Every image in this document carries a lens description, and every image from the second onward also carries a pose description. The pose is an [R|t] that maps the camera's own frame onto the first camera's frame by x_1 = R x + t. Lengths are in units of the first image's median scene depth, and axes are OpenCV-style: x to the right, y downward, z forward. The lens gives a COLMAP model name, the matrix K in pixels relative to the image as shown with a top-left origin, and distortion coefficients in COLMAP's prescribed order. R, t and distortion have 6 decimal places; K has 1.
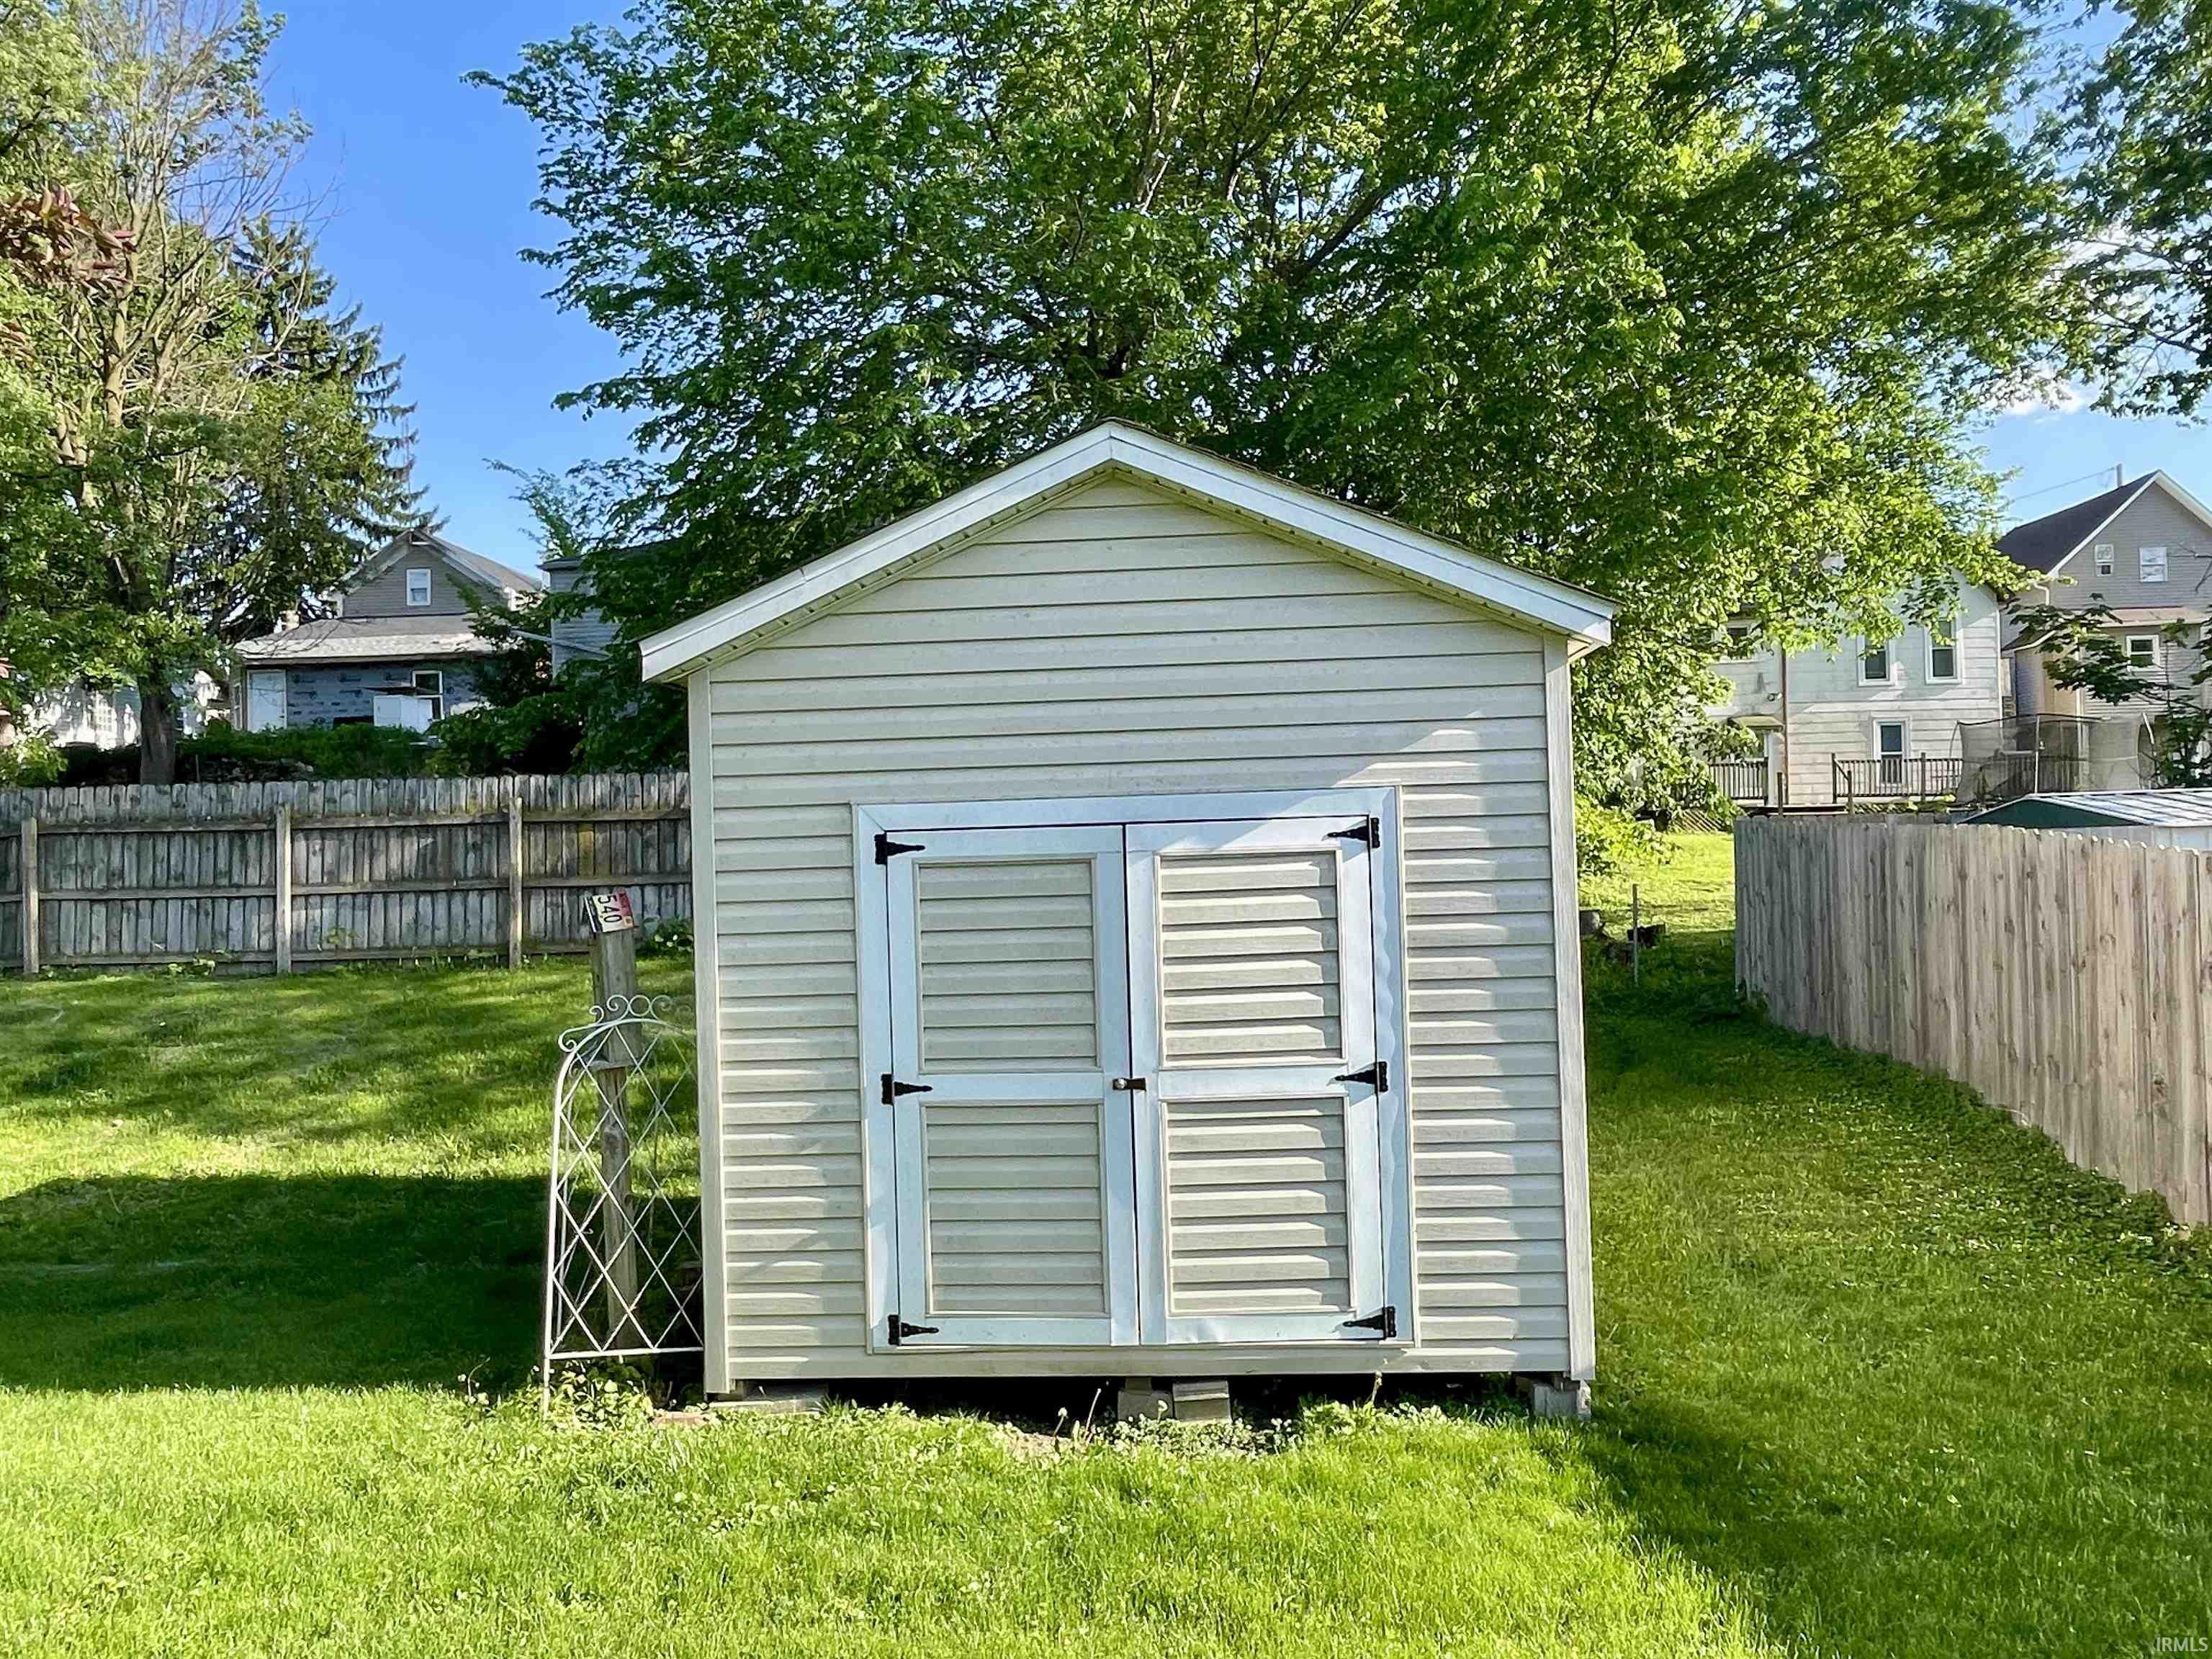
lens RADIAL K [[1555.5, 0, 1105.8], [0, 1555.5, 840.7], [0, 0, 1]] dist [-0.006132, -0.000301]
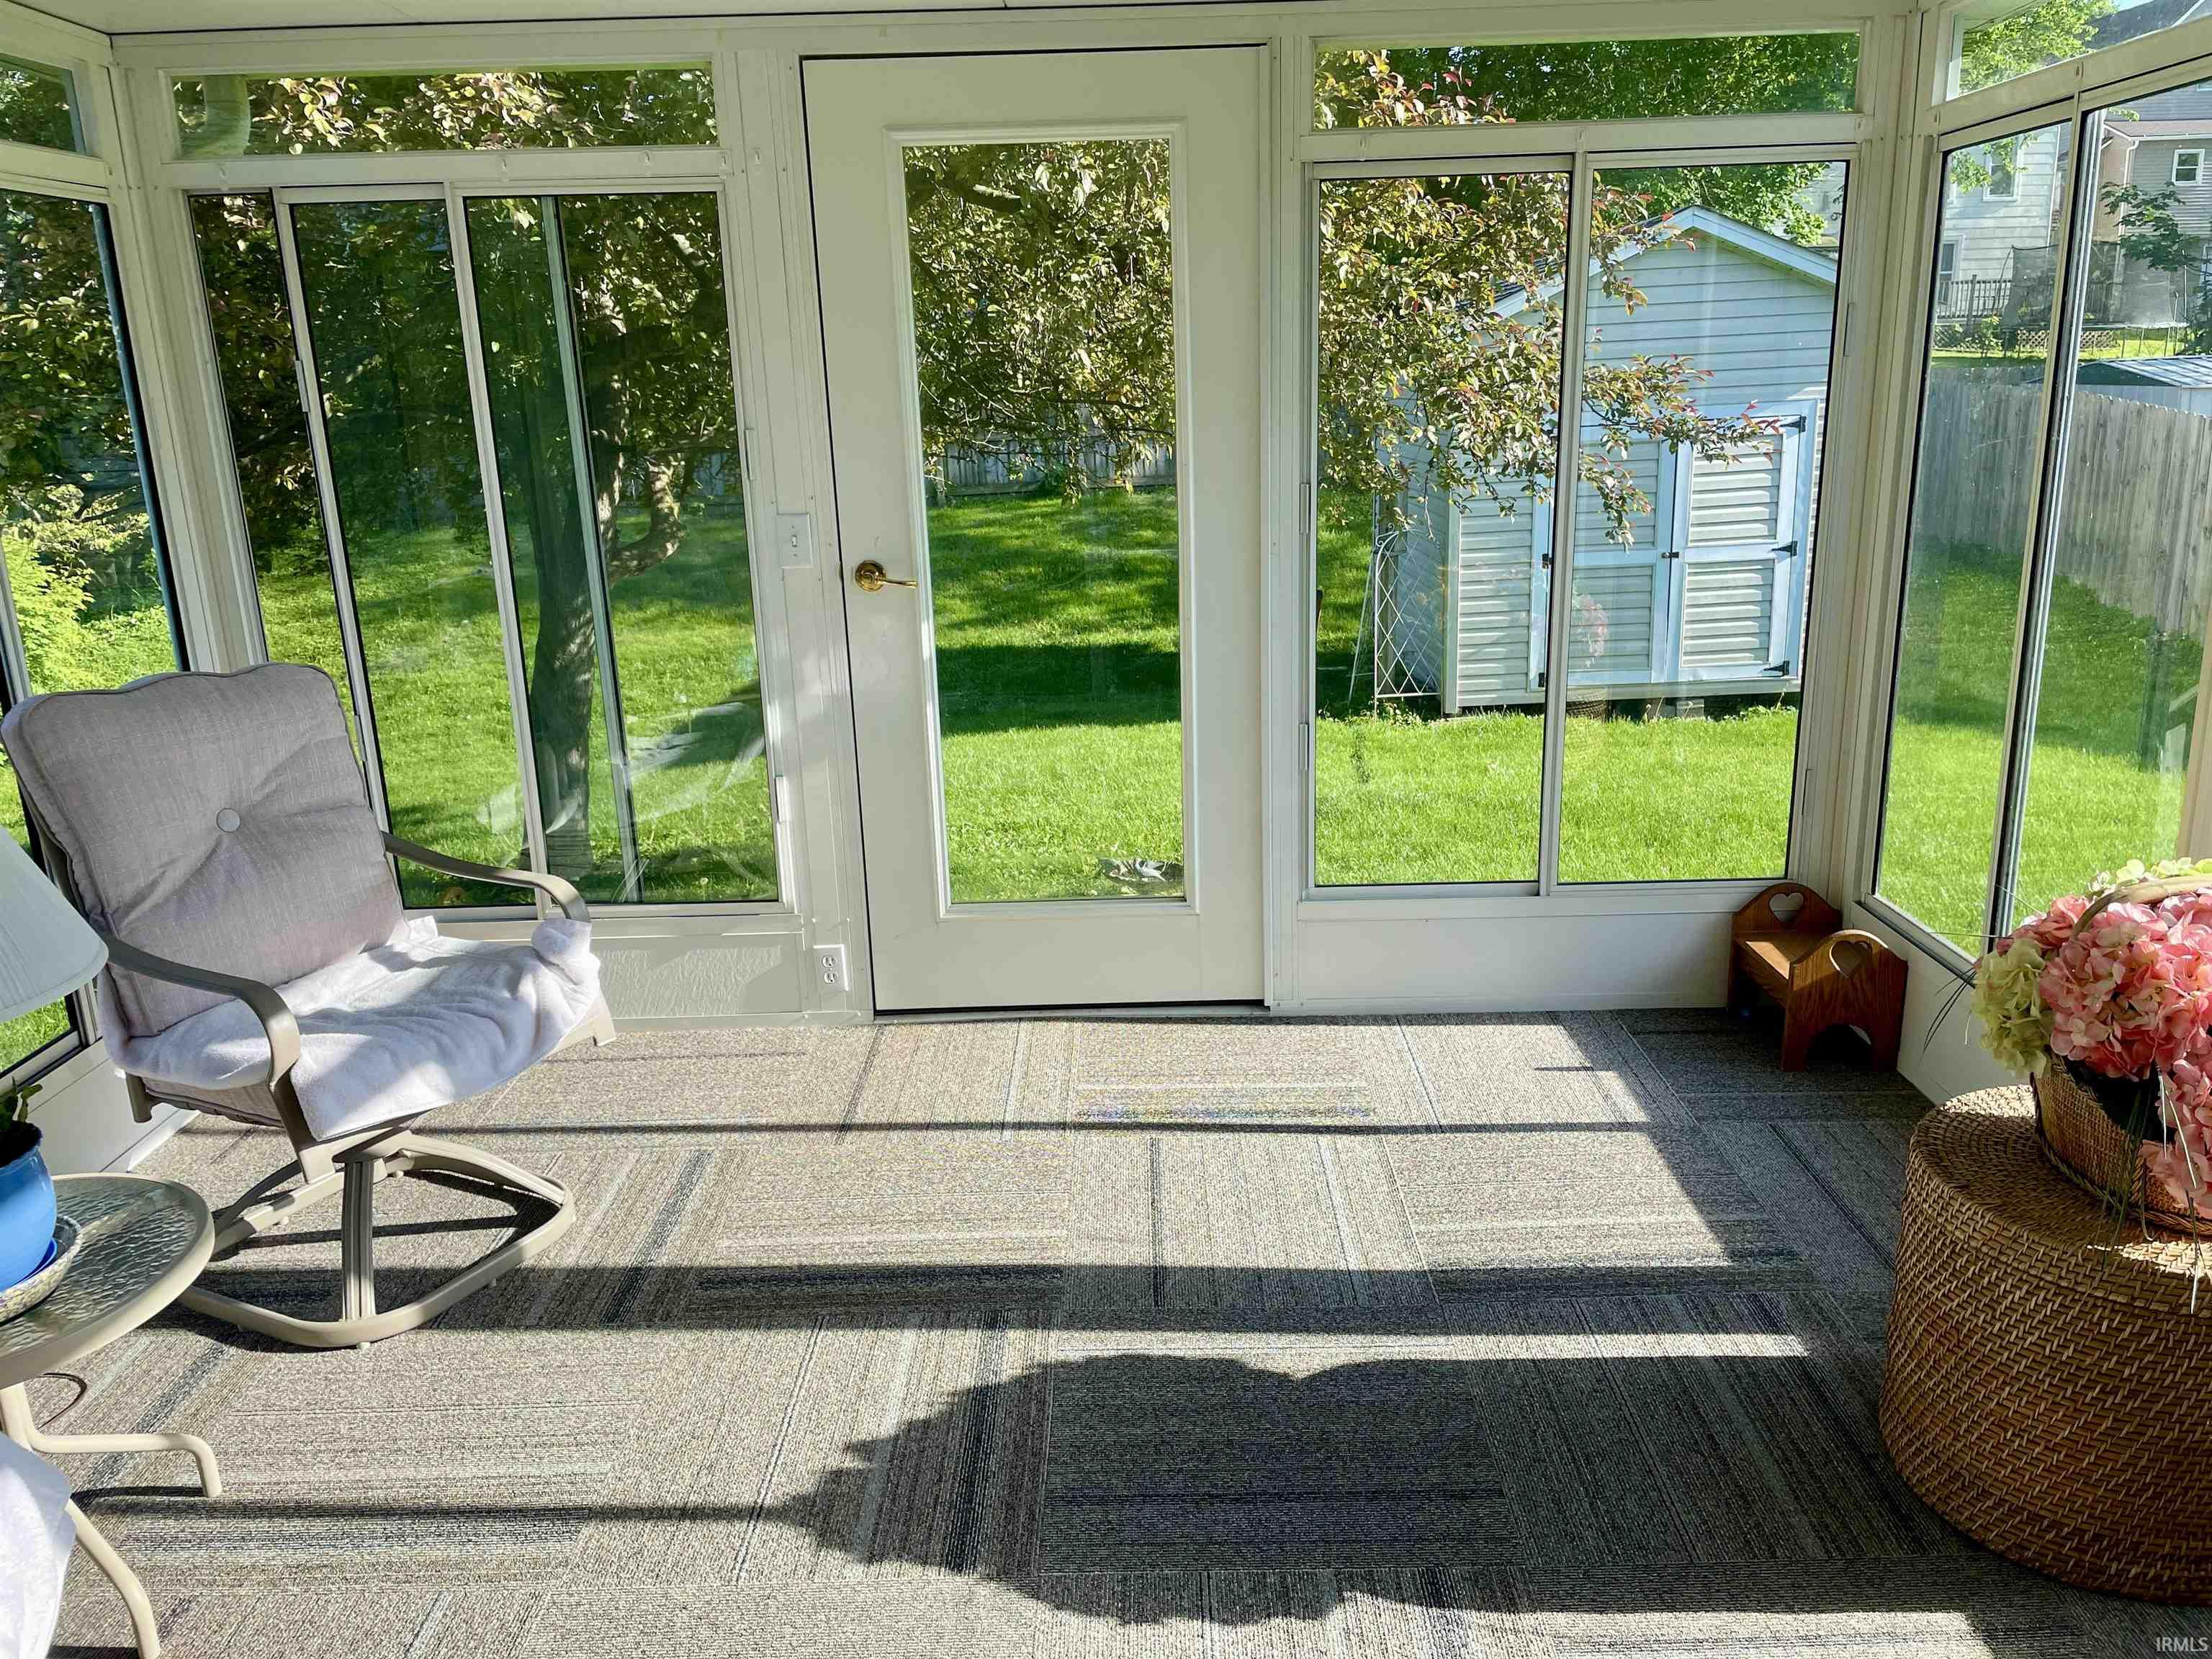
lens RADIAL K [[1691.2, 0, 1107.4], [0, 1691.2, 828.3], [0, 0, 1]] dist [0.033250, -0.035462]
pose [[0.998269, -0.025440, 0.053028, -0.827044], [0.009829, 0.961095, 0.276042, -0.115418], [-0.057987, -0.275043, 0.959682, -1.149001]]
